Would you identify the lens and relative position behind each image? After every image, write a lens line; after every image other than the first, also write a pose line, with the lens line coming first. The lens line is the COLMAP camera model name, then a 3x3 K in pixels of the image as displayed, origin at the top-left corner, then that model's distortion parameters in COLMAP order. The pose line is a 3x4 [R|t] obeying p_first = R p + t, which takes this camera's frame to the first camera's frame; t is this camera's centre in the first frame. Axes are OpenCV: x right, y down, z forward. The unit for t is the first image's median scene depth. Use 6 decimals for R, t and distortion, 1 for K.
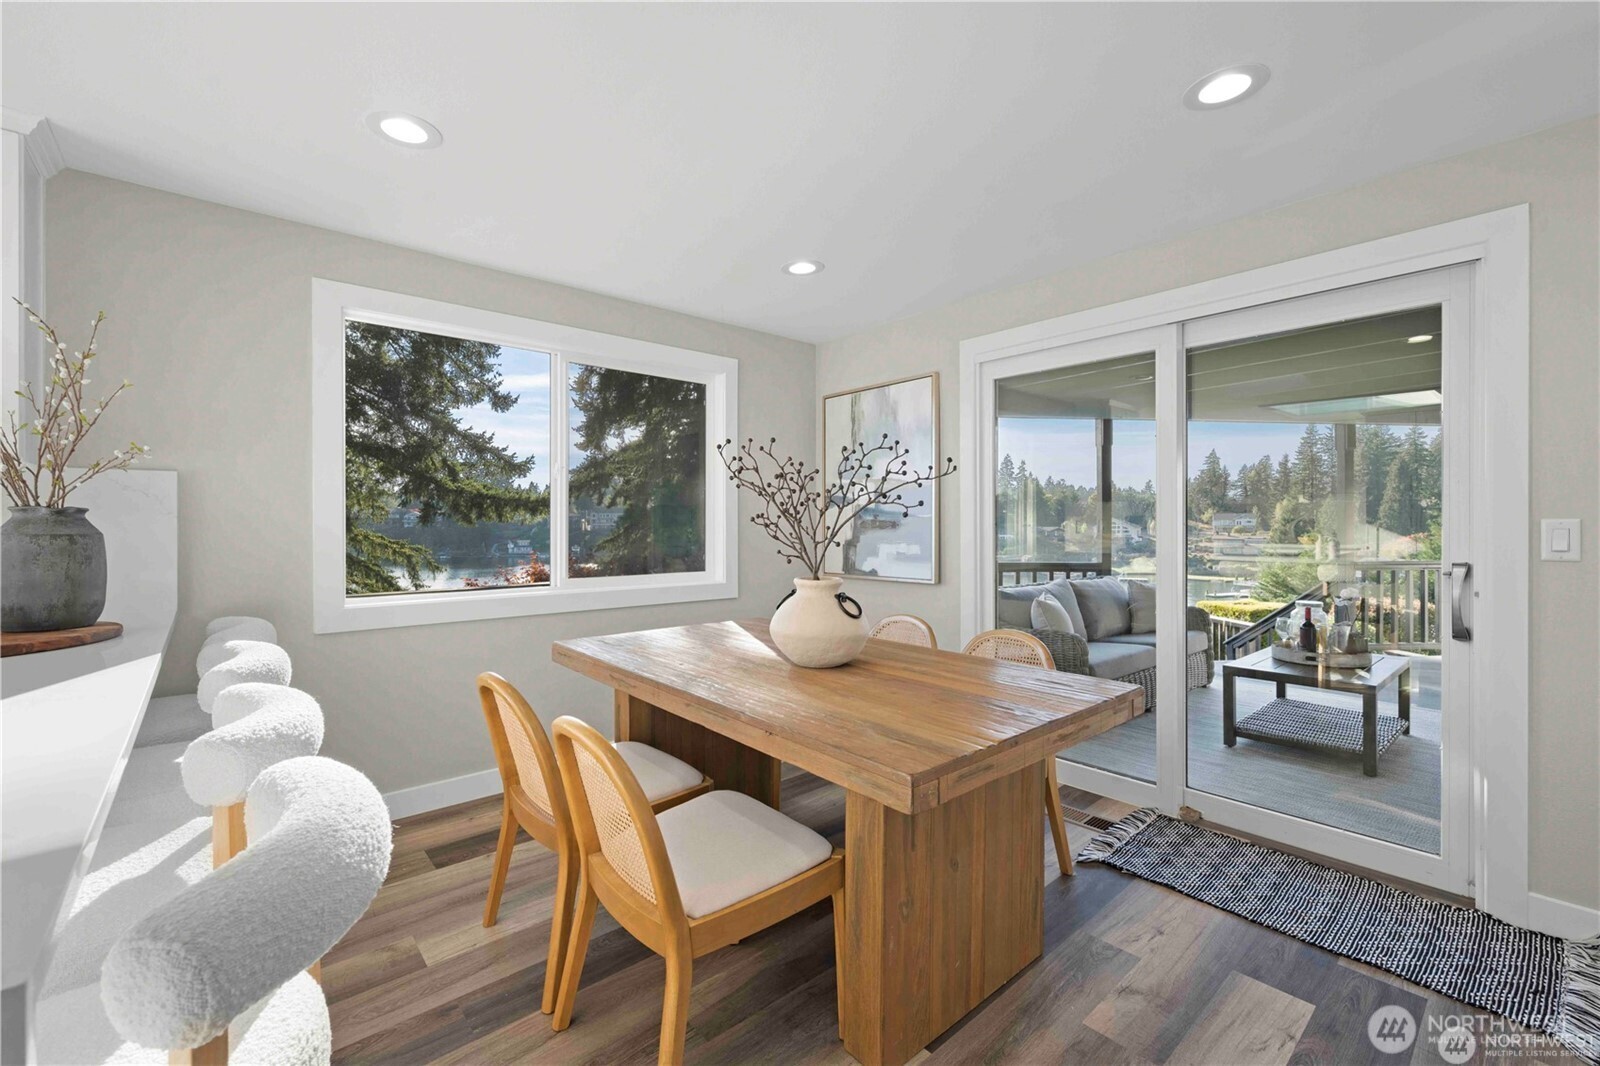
lens RADIAL K [[667.2, 0, 790.9], [0, 667.2, 527.9], [0, 0, 1]] dist [-0.000678, -0.000240]
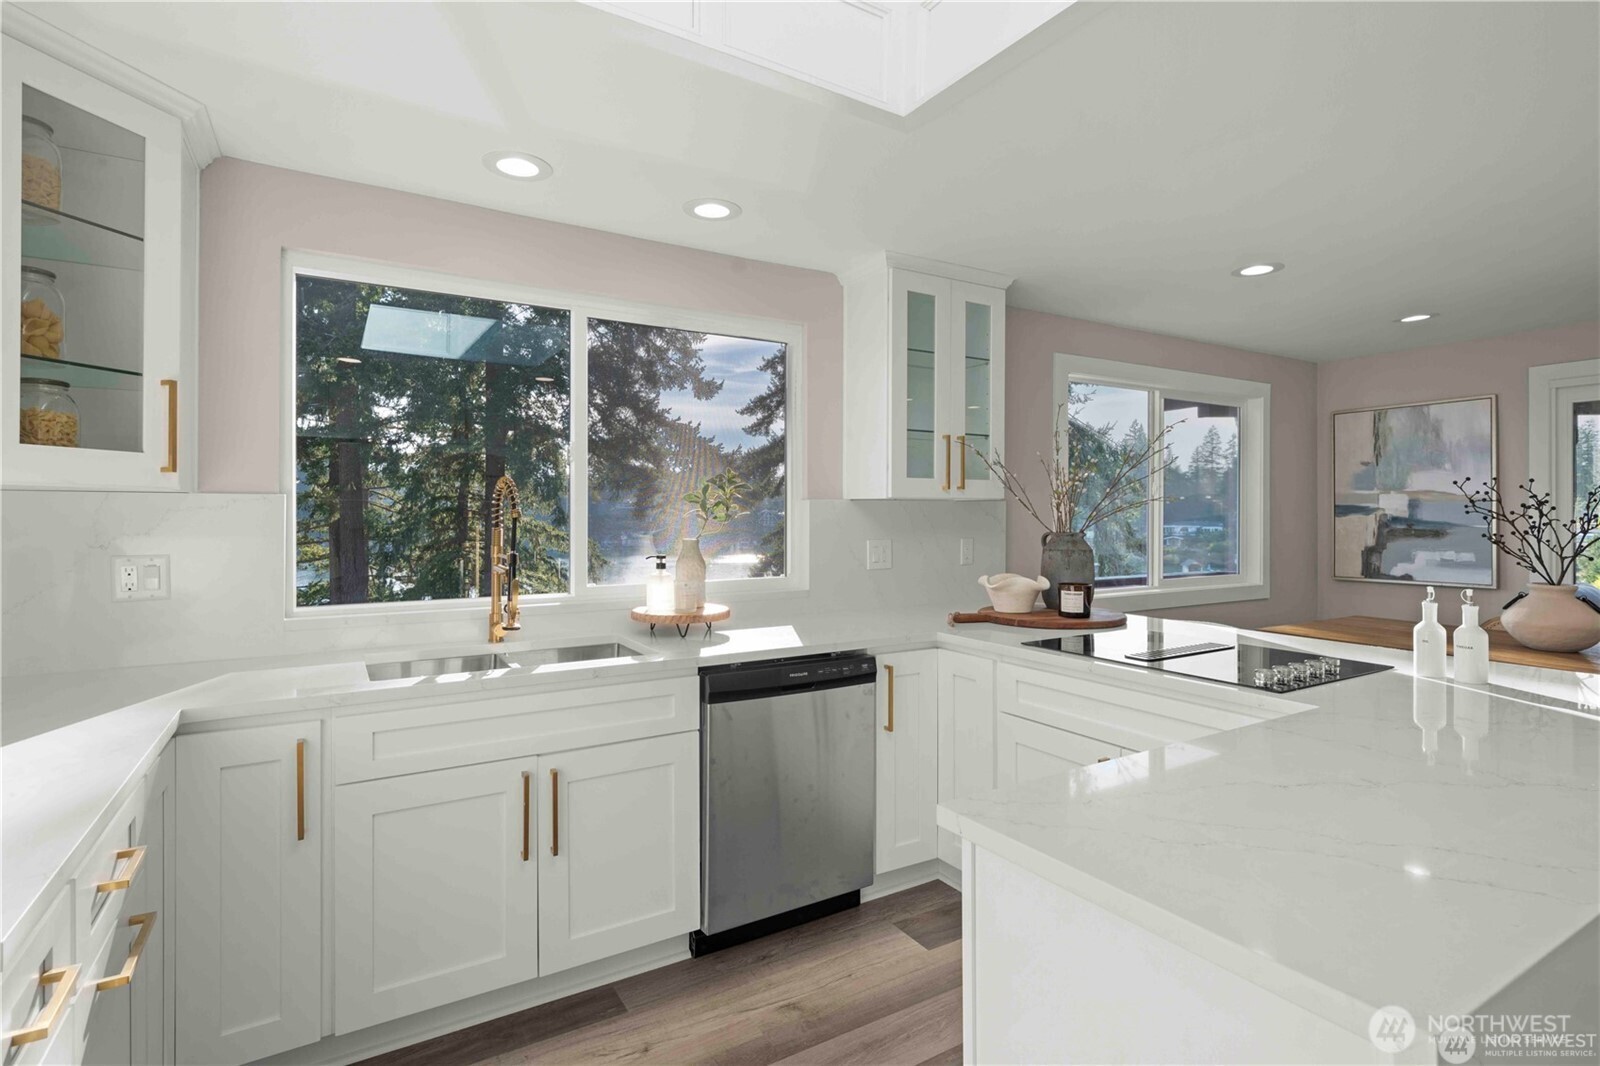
lens RADIAL K [[784.3, 0, 806.7], [0, 784.3, 525.0], [0, 0, 1]] dist [0.009955, -0.000431]
pose [[0.989917, -0.000821, -0.141644, -0.630207], [0.002223, 0.999950, 0.009746, -0.031286], [0.141629, -0.009963, 0.989870, -0.386574]]
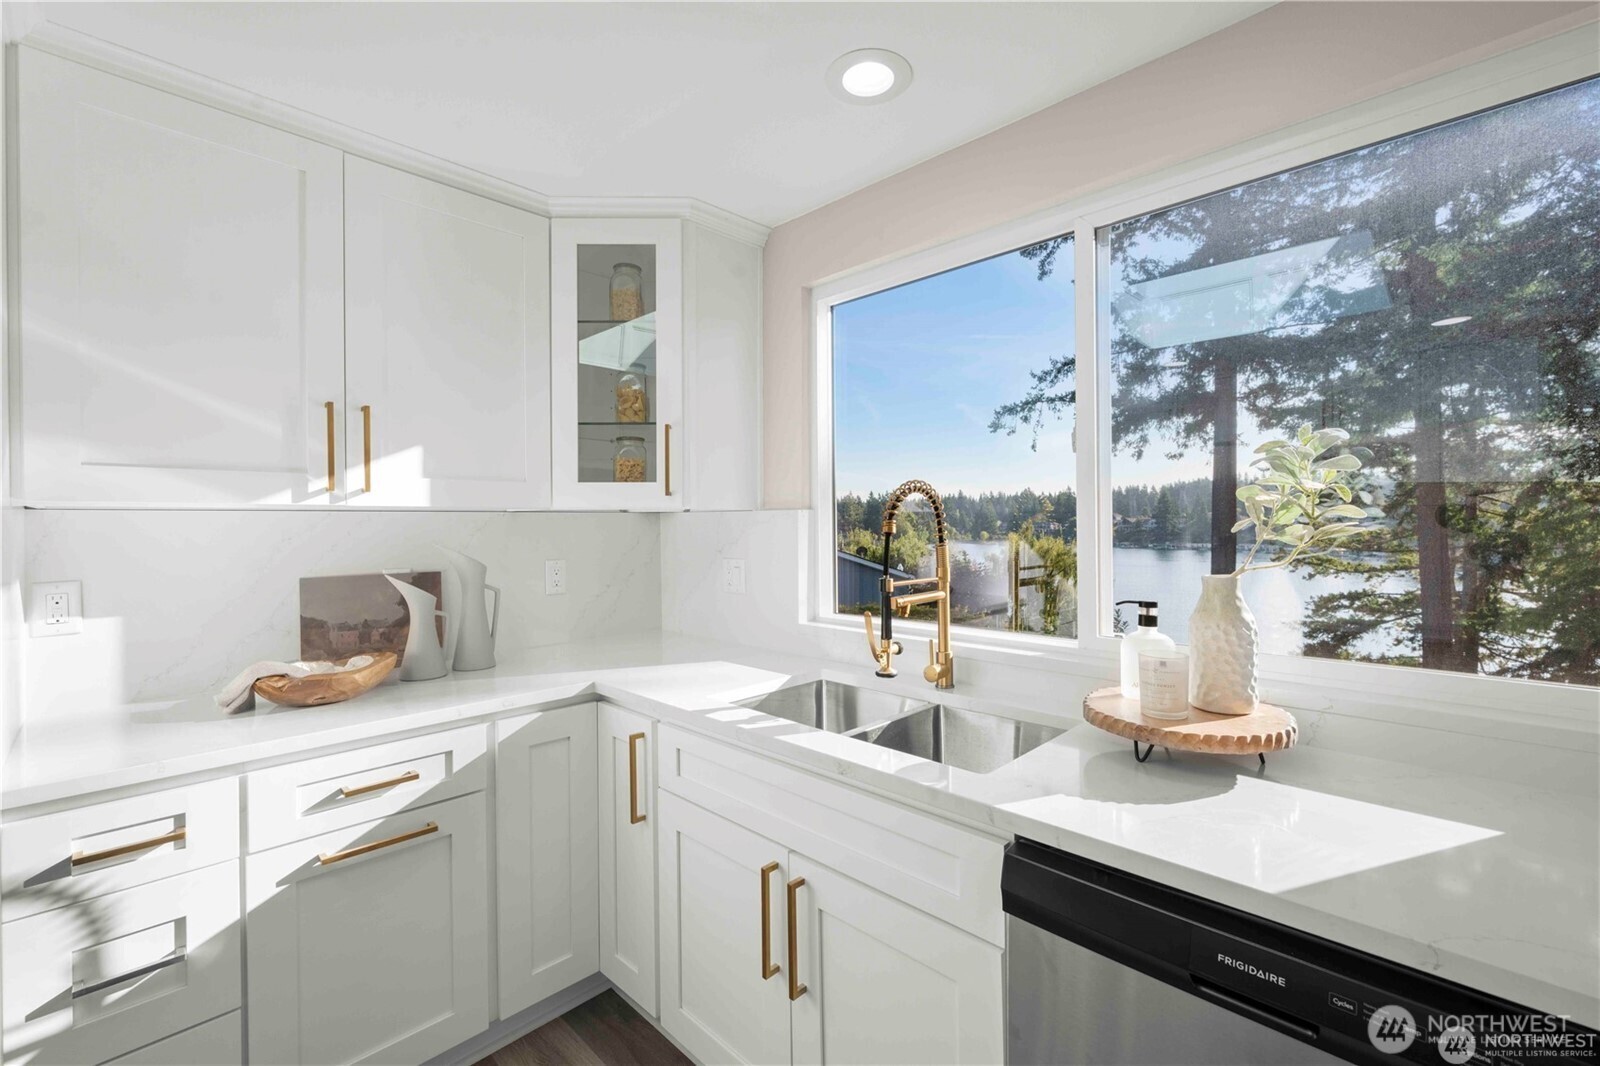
lens RADIAL K [[667.2, 0, 798.9], [0, 667.2, 529.2], [0, 0, 1]] dist [-0.000678, -0.000240]
pose [[0.091434, 0.002796, -0.995807, 0.923083], [0.001966, 0.999994, 0.002988, -0.082206], [0.995809, -0.002231, 0.091427, 8.746459]]
